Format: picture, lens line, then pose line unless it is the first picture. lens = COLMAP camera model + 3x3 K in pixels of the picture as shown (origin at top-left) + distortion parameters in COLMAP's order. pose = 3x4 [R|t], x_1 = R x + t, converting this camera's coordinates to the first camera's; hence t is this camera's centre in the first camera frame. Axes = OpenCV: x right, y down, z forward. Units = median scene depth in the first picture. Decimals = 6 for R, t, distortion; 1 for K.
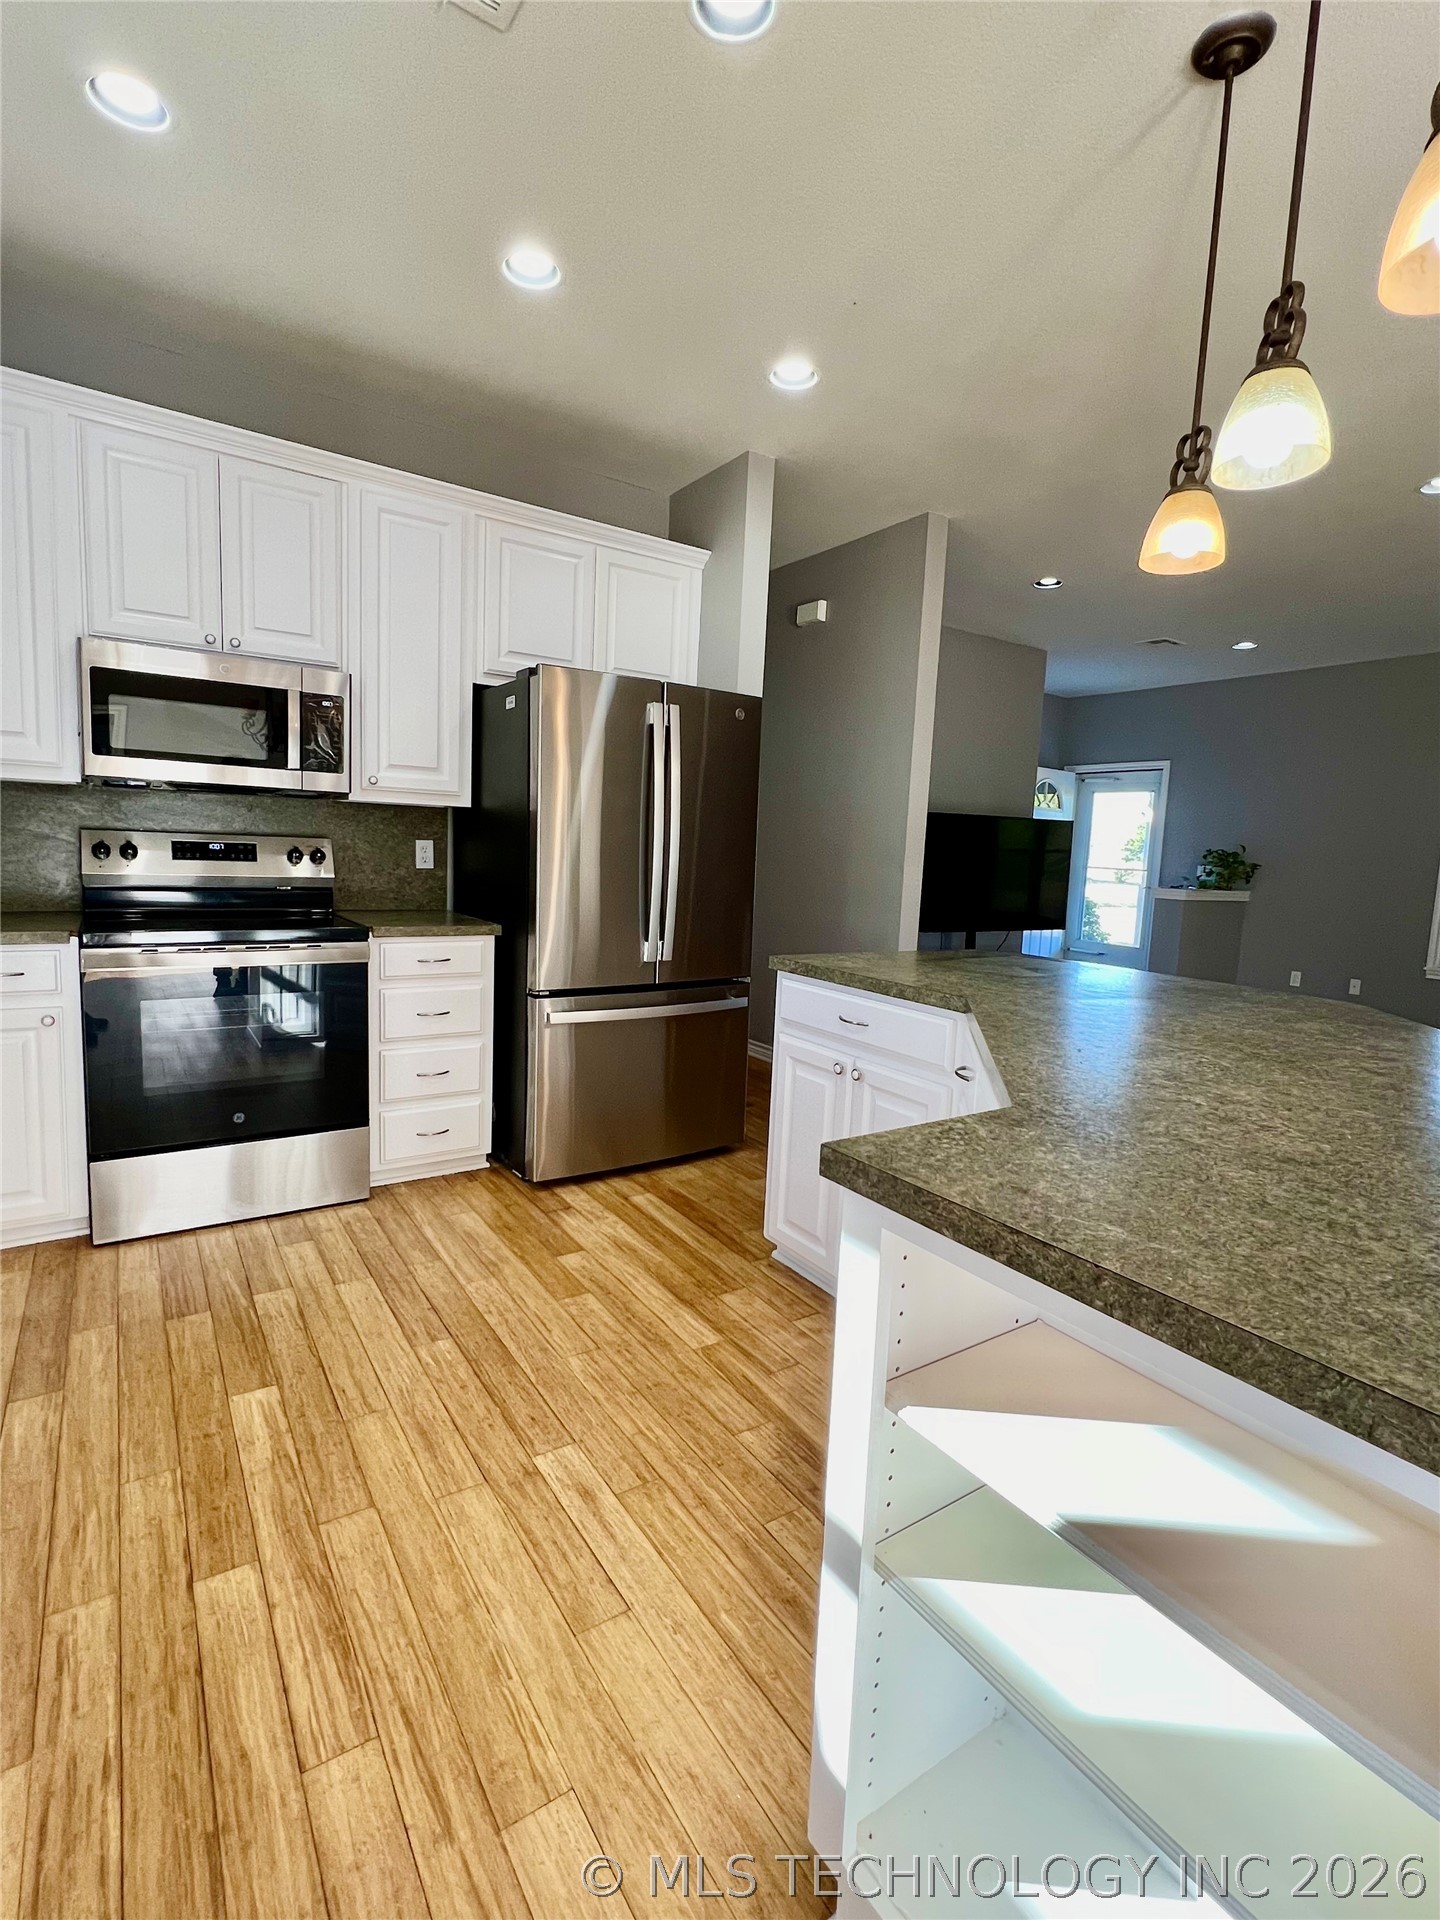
lens RADIAL K [[905.1, 0, 720.0], [0, 905.1, 960.0], [0, 0, 1]] dist [-0.003214, 0.000714]
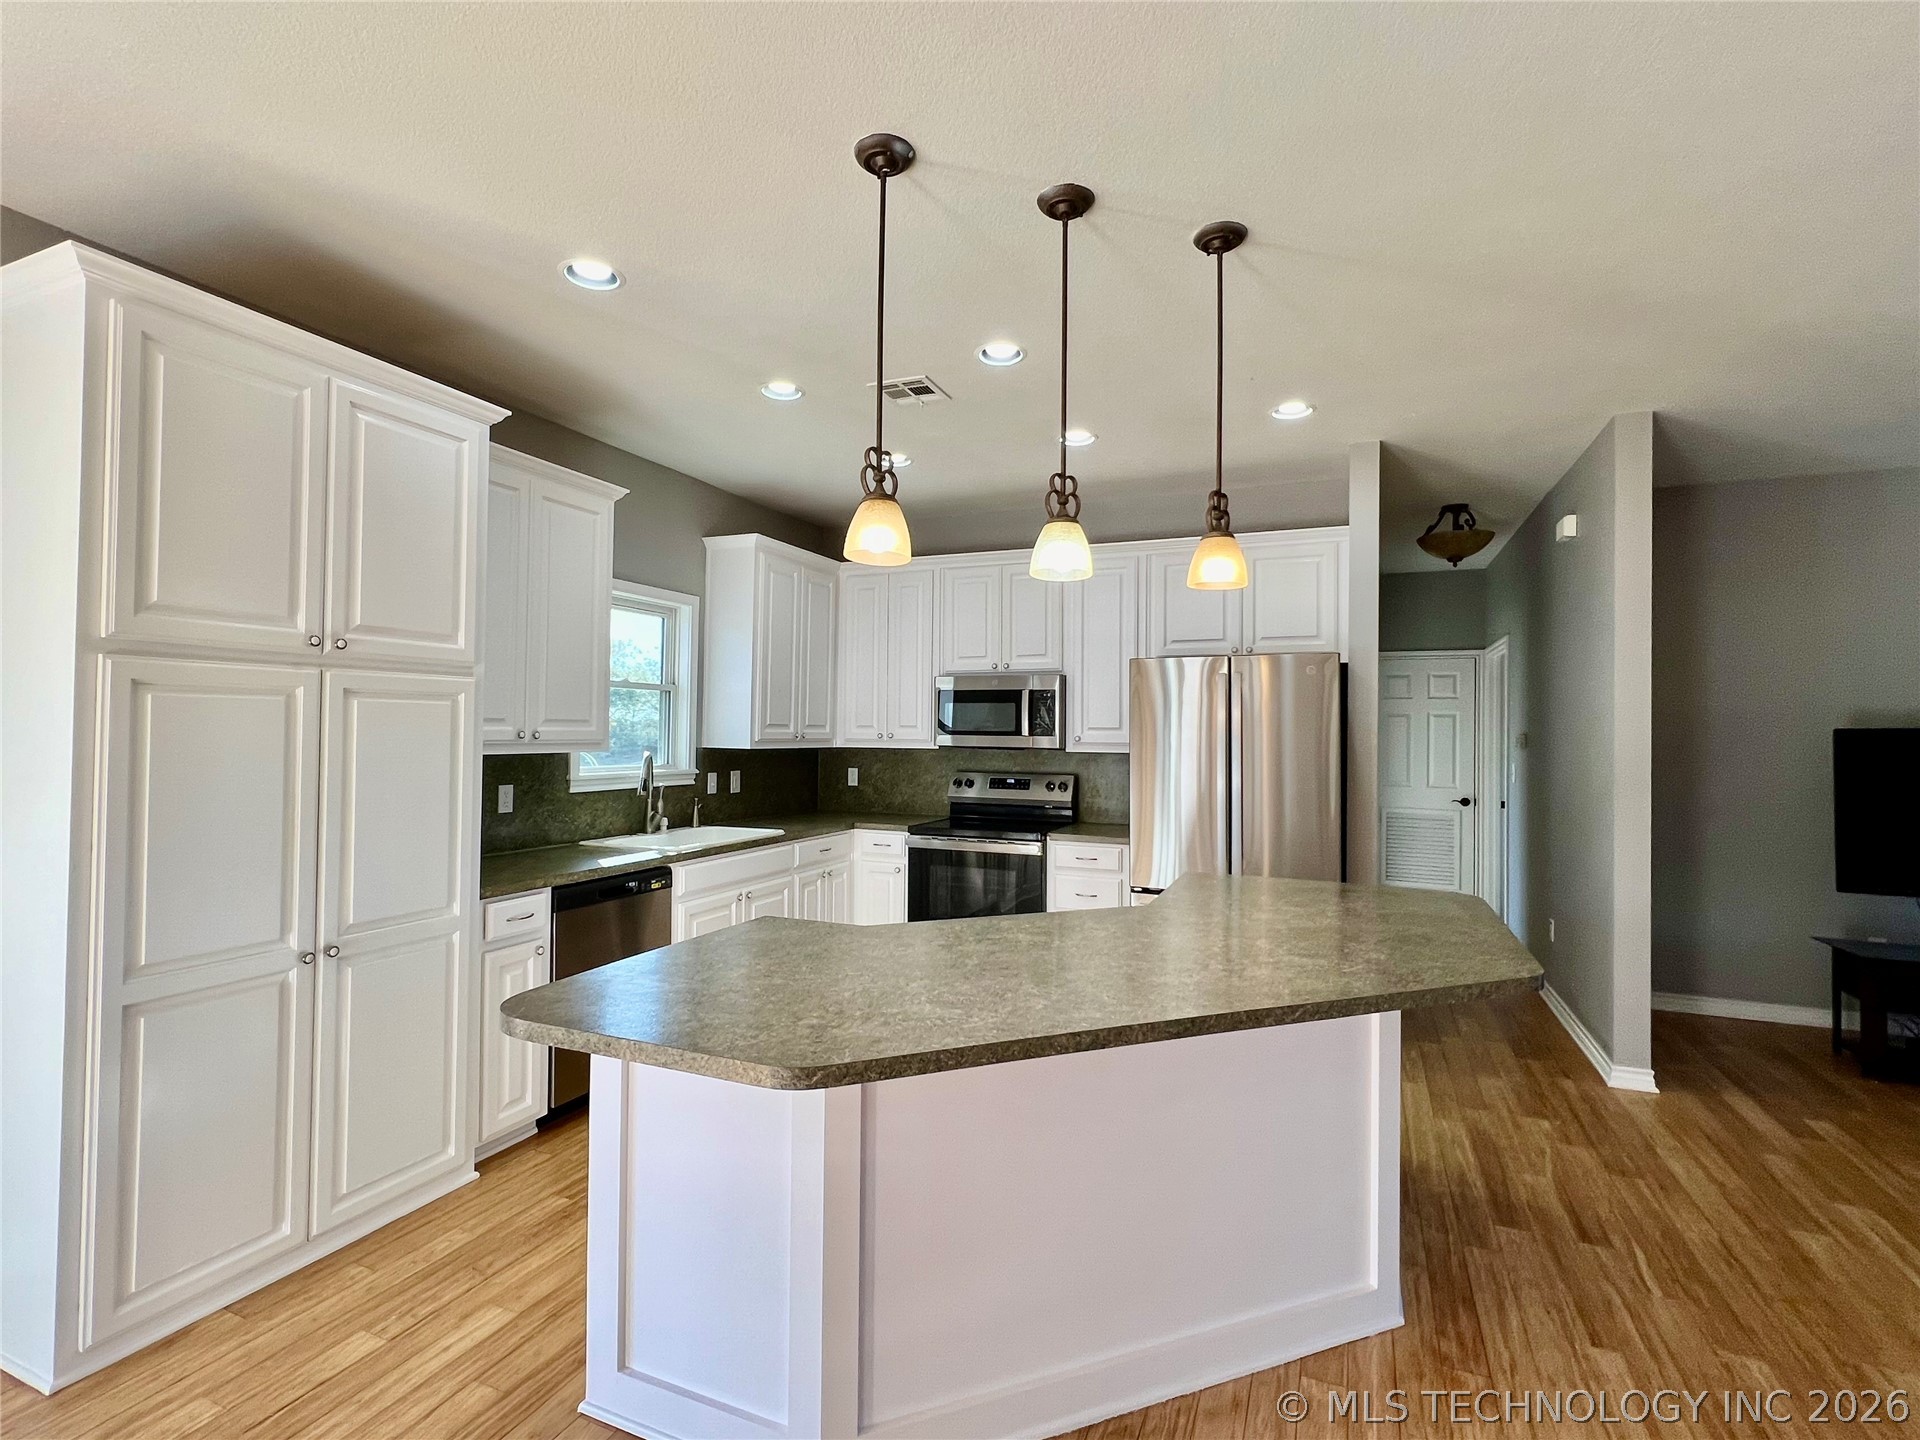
lens RADIAL K [[905.1, 0, 960.0], [0, 905.1, 720.0], [0, 0, 1]] dist [-0.003214, 0.000714]
pose [[0.545106, -0.048407, -0.836968, 0.839424], [-0.087978, 0.989517, -0.114528, -0.038986], [0.833738, 0.136065, 0.535133, 0.010071]]
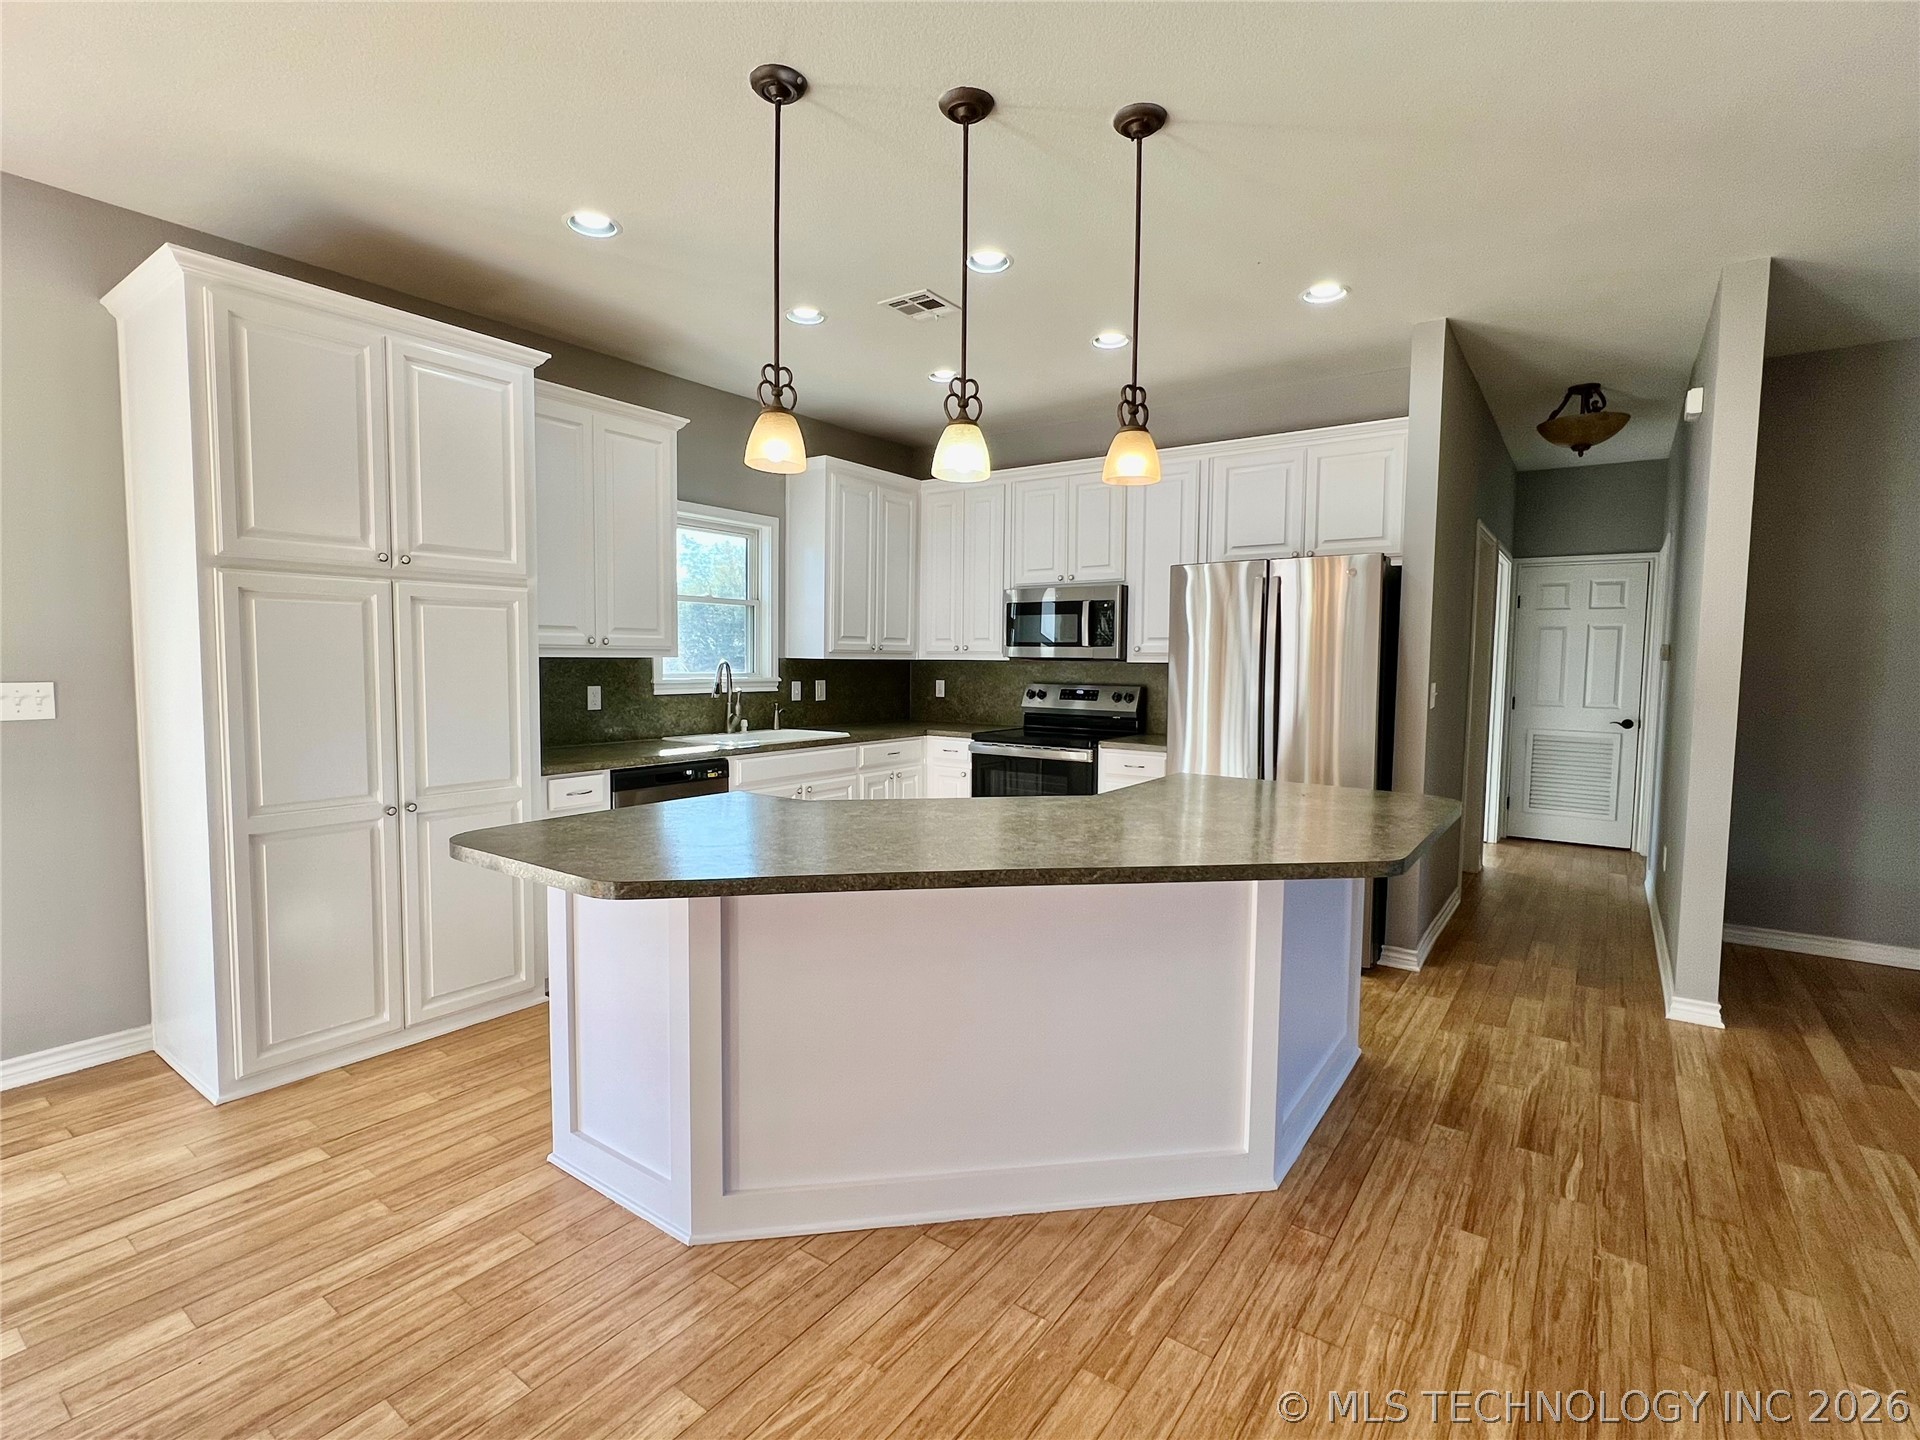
lens RADIAL K [[905.1, 0, 960.0], [0, 905.1, 720.0], [0, 0, 1]] dist [-0.003214, 0.000714]
pose [[0.353672, 0.025206, -0.935030, 1.006722], [-0.106606, 0.994209, -0.013522, -0.027168], [0.929275, 0.104462, 0.354311, 0.199537]]
